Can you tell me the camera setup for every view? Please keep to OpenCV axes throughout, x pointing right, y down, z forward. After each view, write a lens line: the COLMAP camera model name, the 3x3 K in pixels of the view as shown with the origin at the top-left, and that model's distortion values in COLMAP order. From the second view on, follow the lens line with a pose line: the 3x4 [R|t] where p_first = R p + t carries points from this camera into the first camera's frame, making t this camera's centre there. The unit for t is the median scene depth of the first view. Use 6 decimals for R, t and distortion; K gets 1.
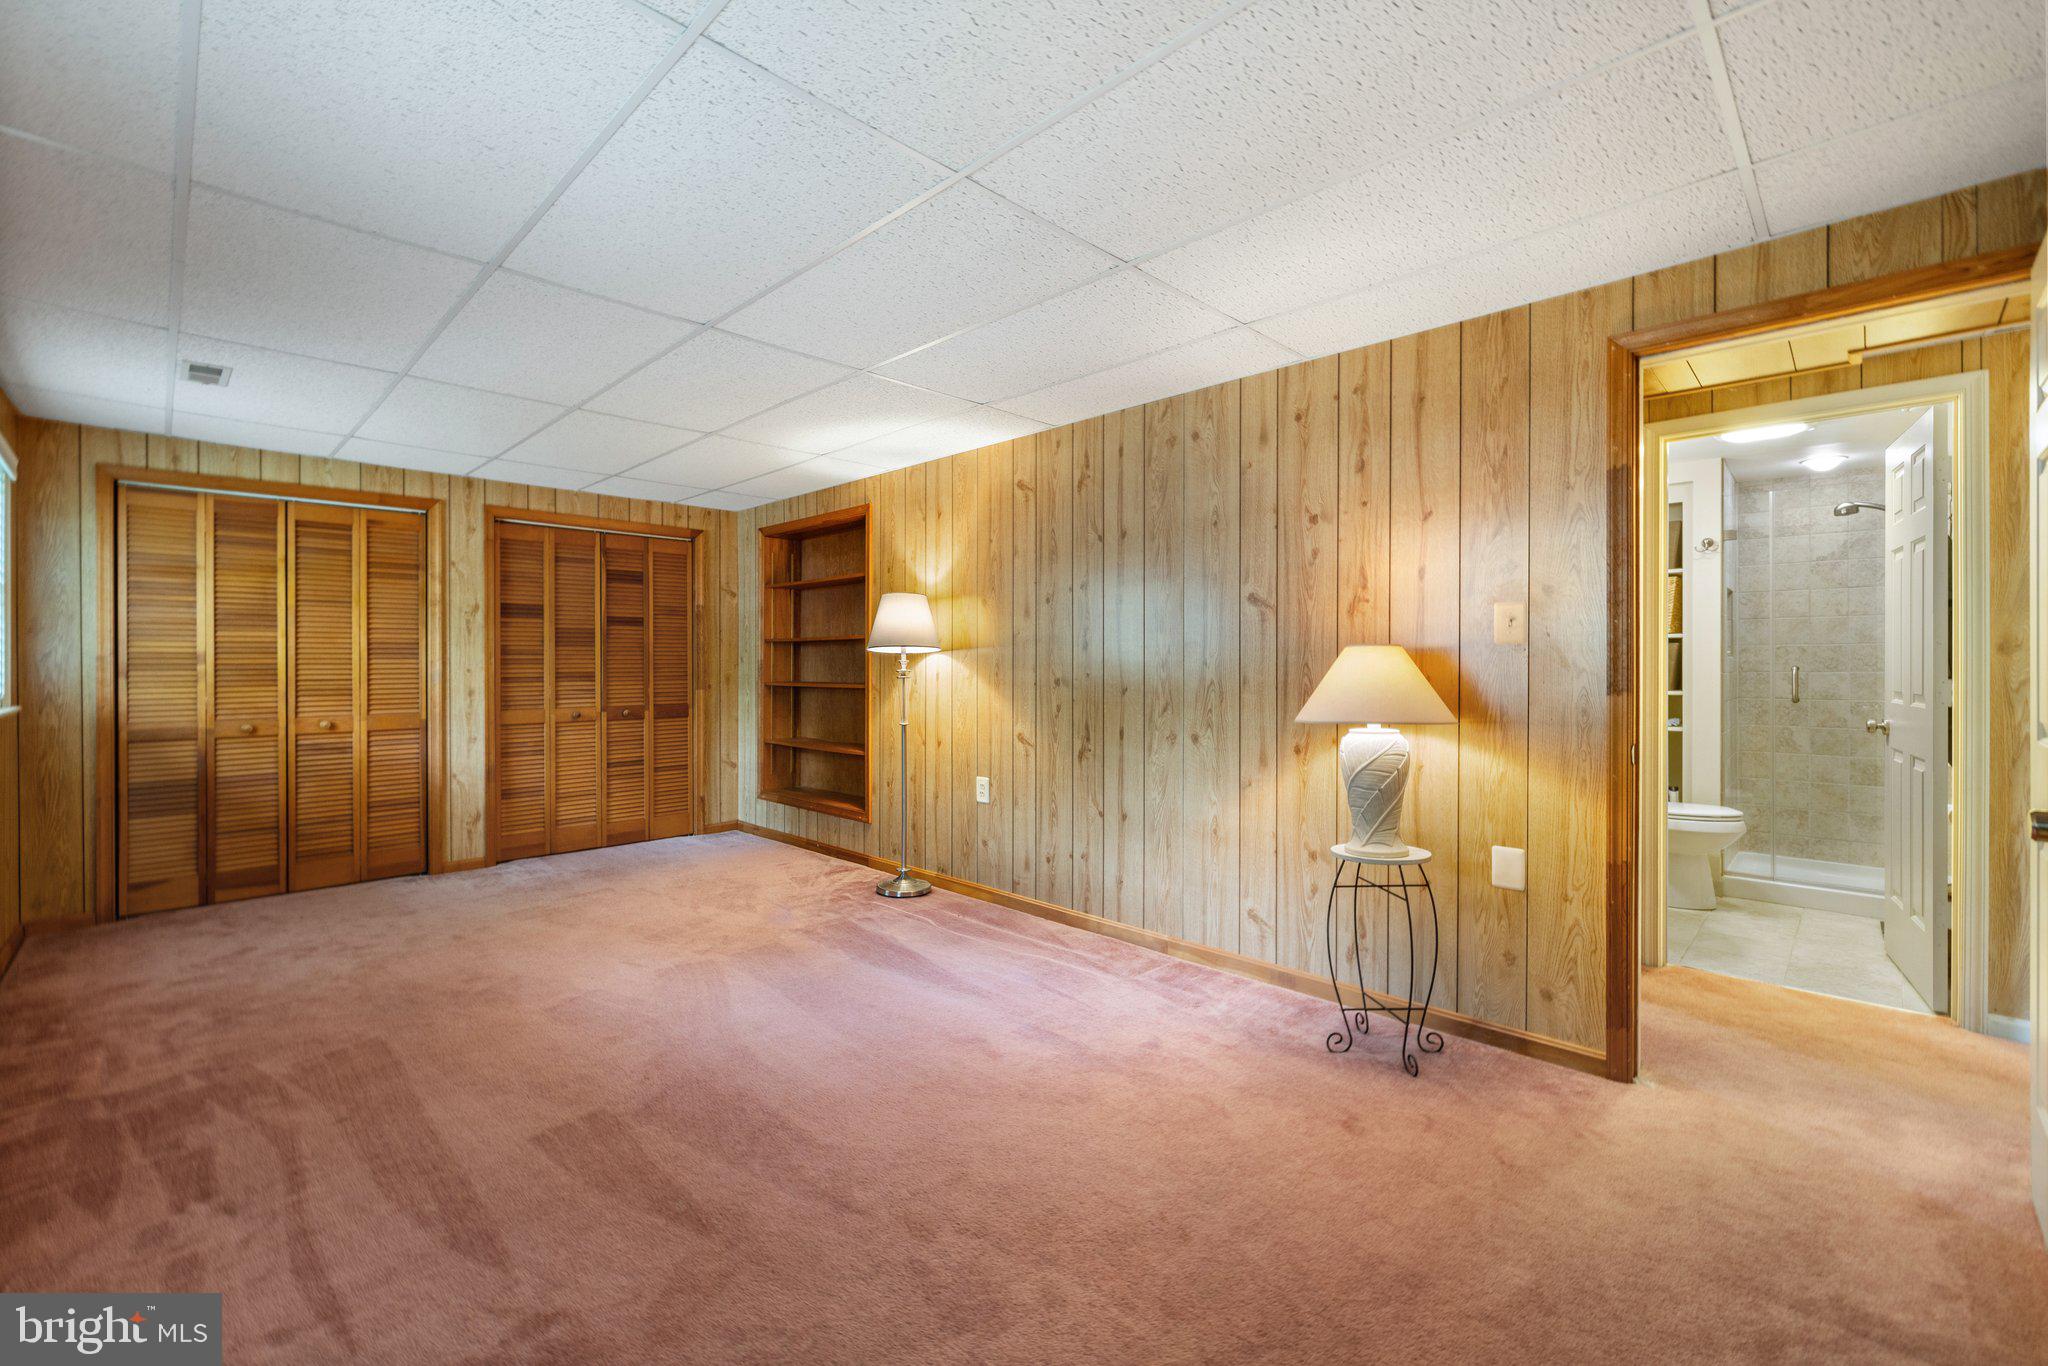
lens RADIAL K [[857.8, 0, 1022.8], [0, 857.8, 670.6], [0, 0, 1]] dist [-0.002068, -0.000435]
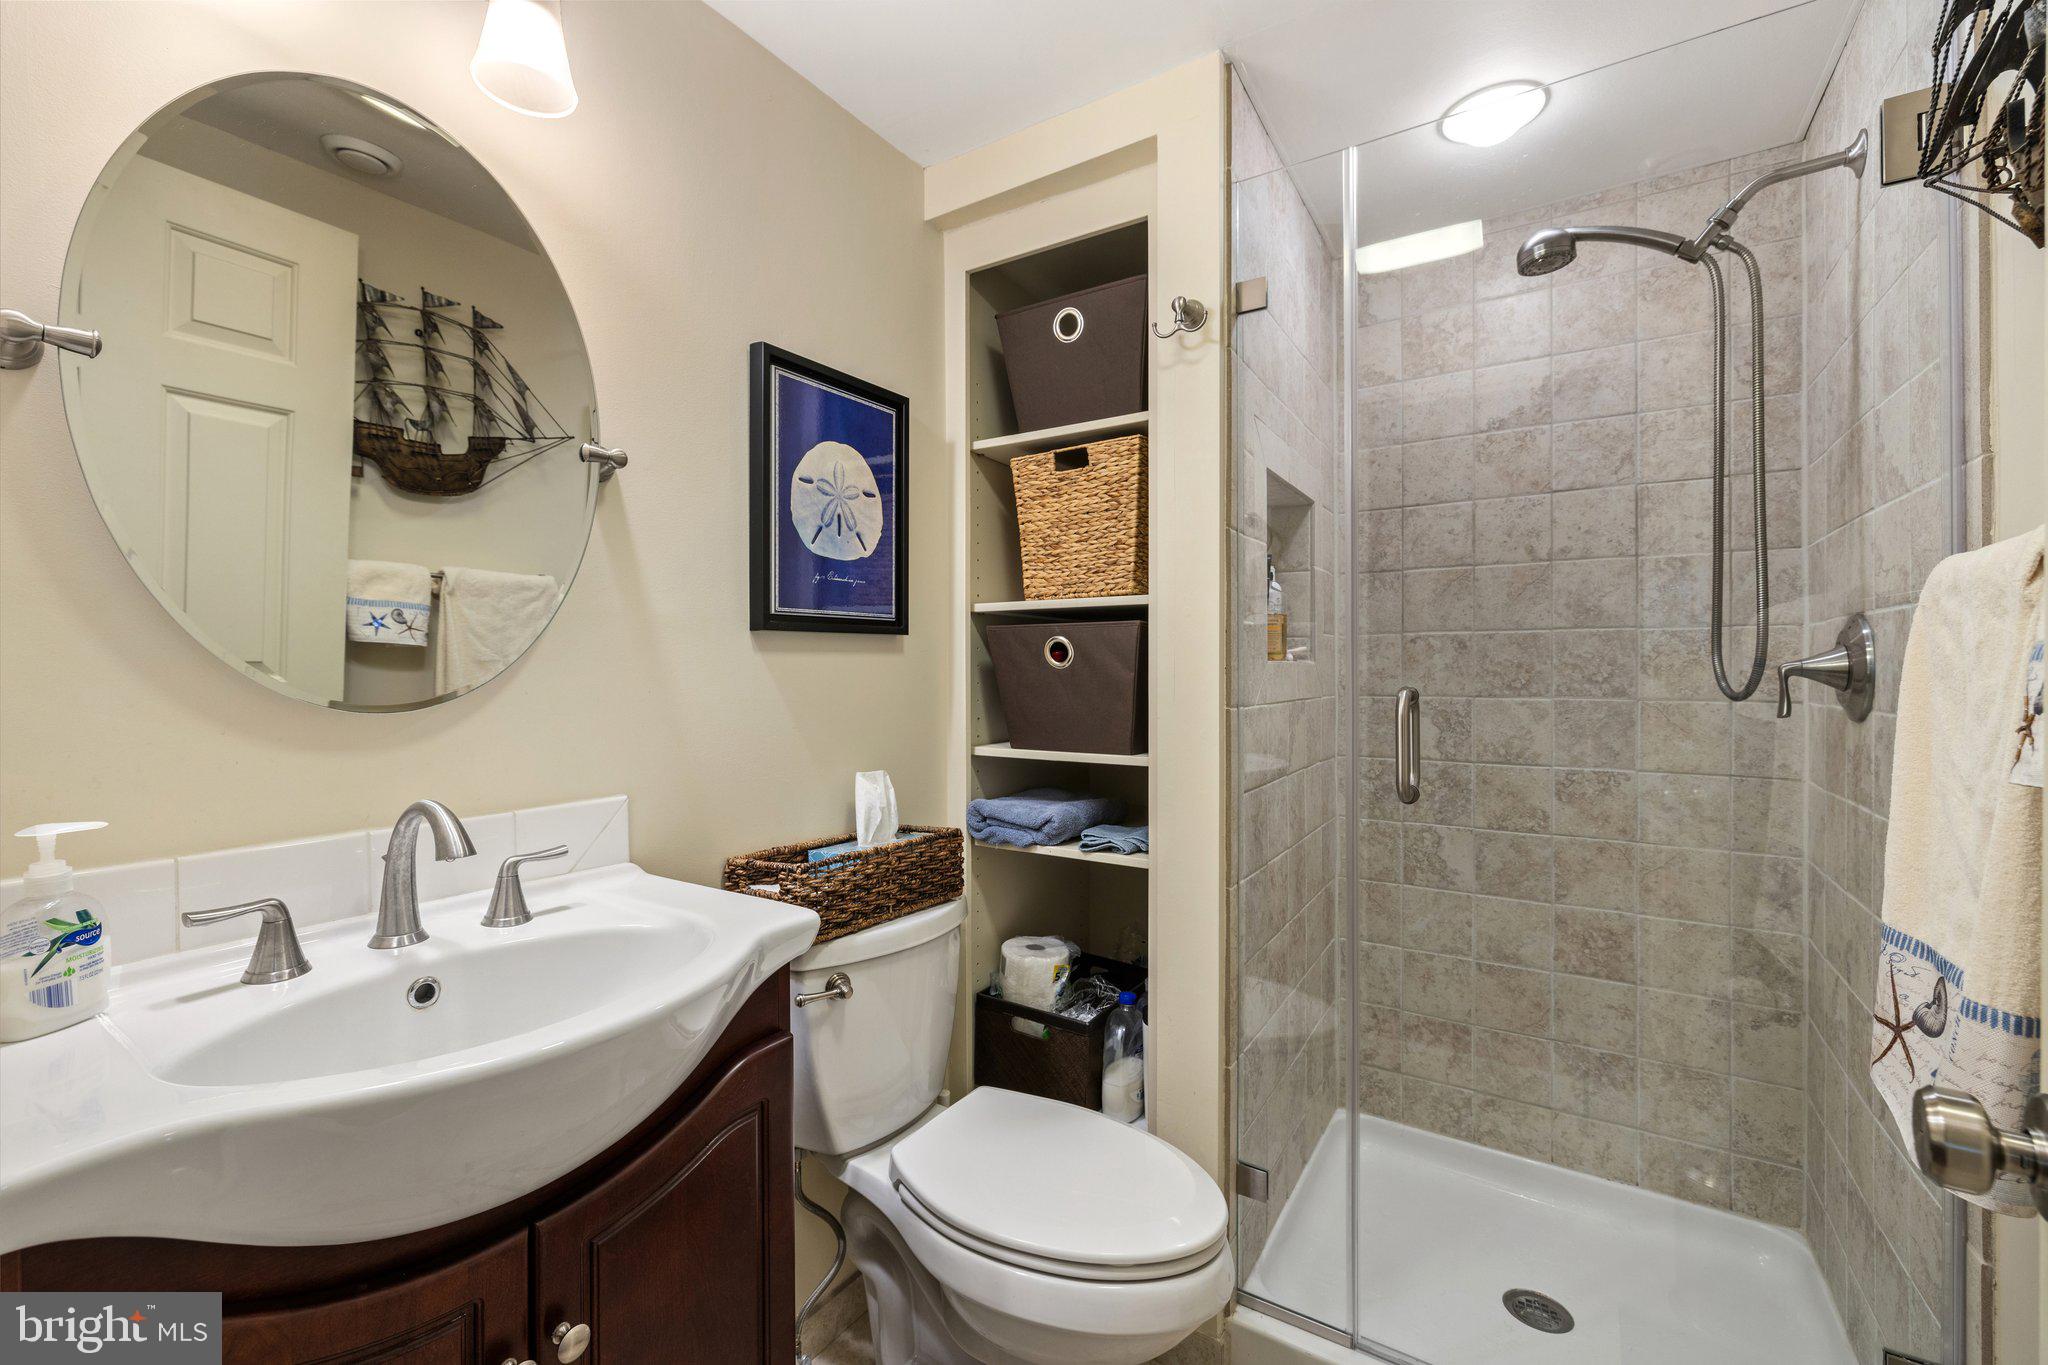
lens RADIAL K [[857.8, 0, 1020.9], [0, 857.8, 676.9], [0, 0, 1]] dist [-0.002068, -0.000435]
pose [[0.979683, 0.005351, 0.200480, 0.206724], [-0.004530, 0.999979, -0.004557, -0.001869], [-0.200500, 0.003556, 0.979687, 0.211908]]
